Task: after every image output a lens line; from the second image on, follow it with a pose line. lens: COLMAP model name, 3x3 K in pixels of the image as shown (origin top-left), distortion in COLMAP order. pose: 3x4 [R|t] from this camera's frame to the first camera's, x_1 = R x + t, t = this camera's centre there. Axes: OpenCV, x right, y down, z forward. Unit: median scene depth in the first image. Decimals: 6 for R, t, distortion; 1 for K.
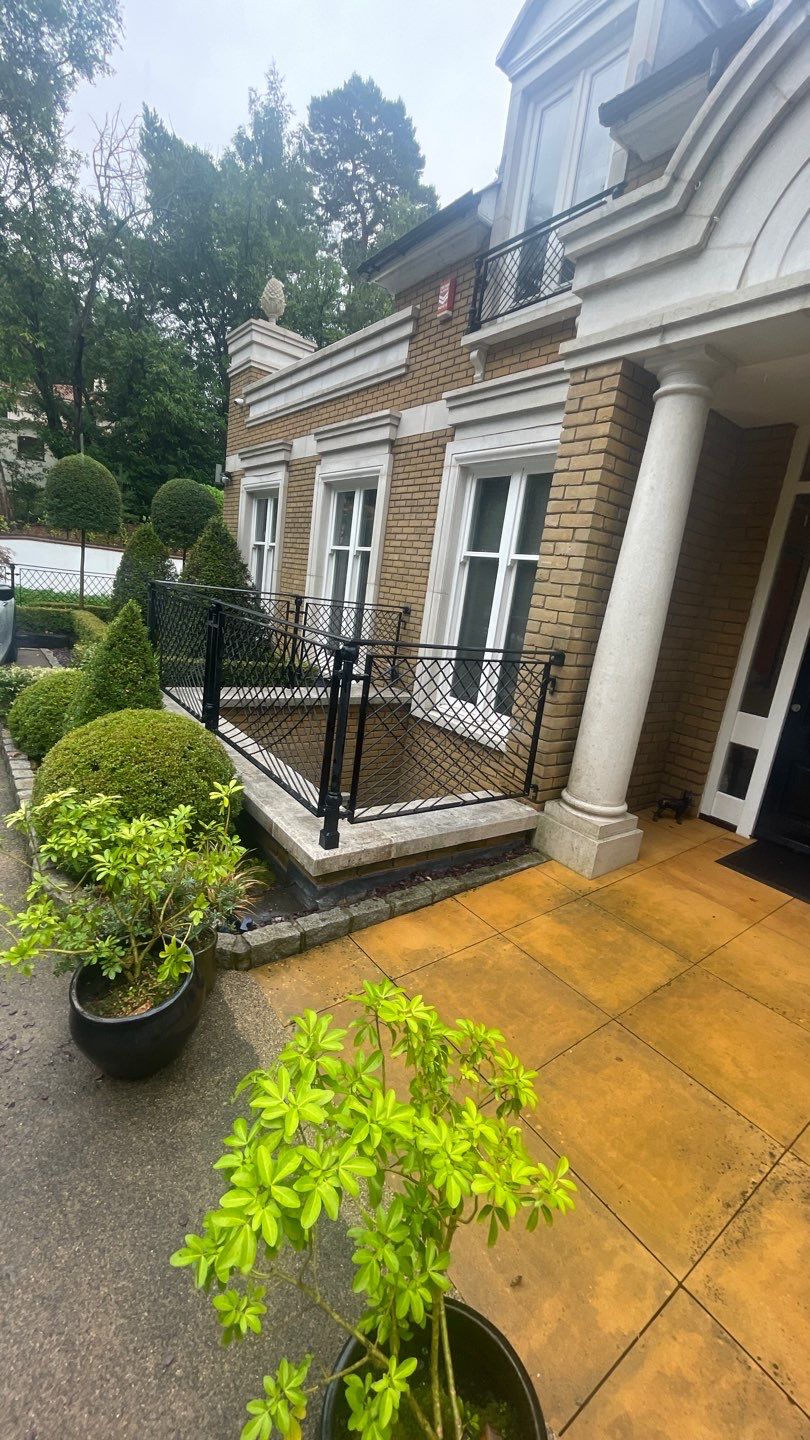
lens RADIAL K [[583.4, 0, 408.0], [0, 583.4, 715.5], [0, 0, 1]] dist [-0.001471, -0.000648]
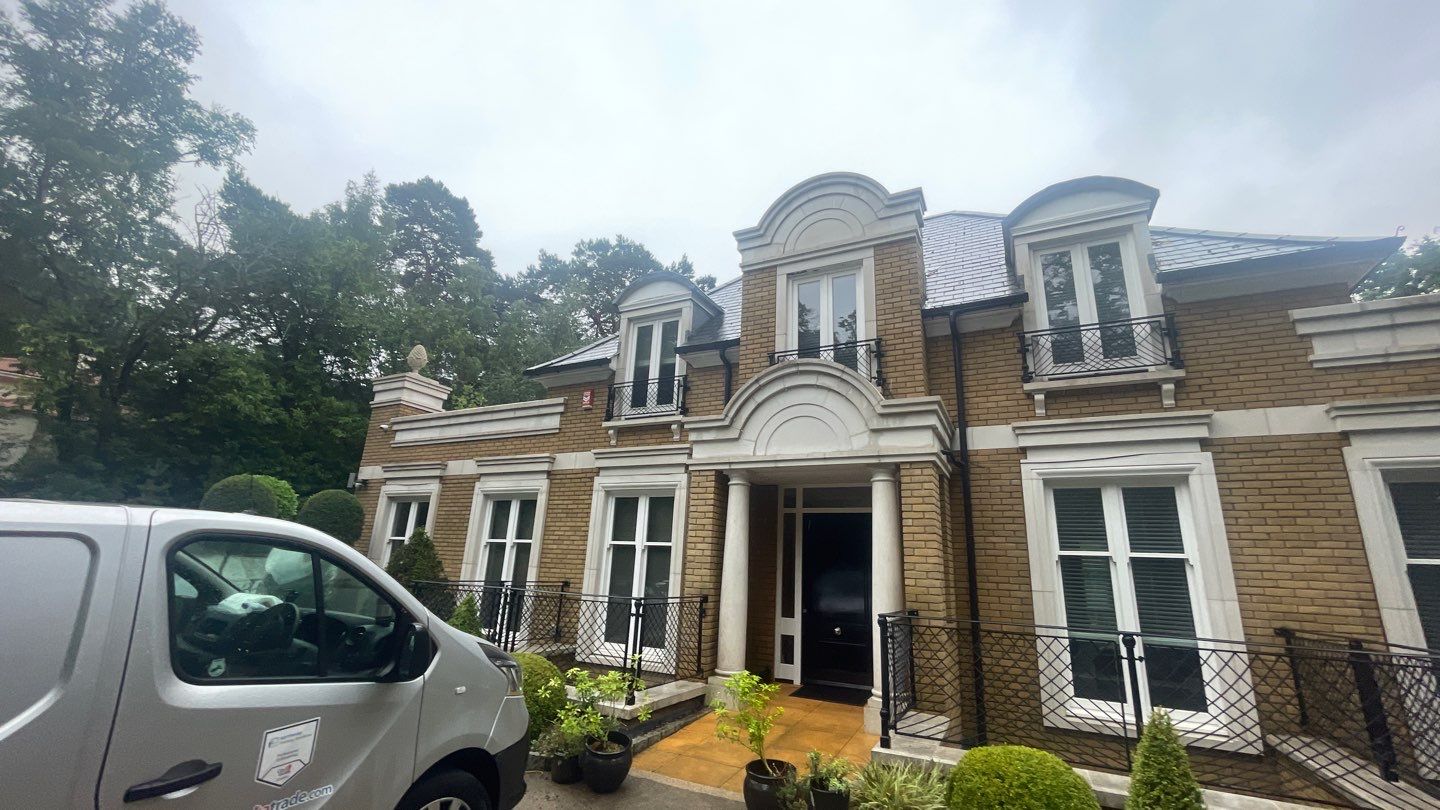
lens RADIAL K [[583.4, 0, 720.5], [0, 583.4, 407.2], [0, 0, 1]] dist [-0.001471, -0.000648]
pose [[0.890497, 0.031045, 0.453928, -0.369544], [0.169248, 0.903474, -0.393814, 0.063574], [-0.422338, 0.427517, 0.799287, -0.549263]]
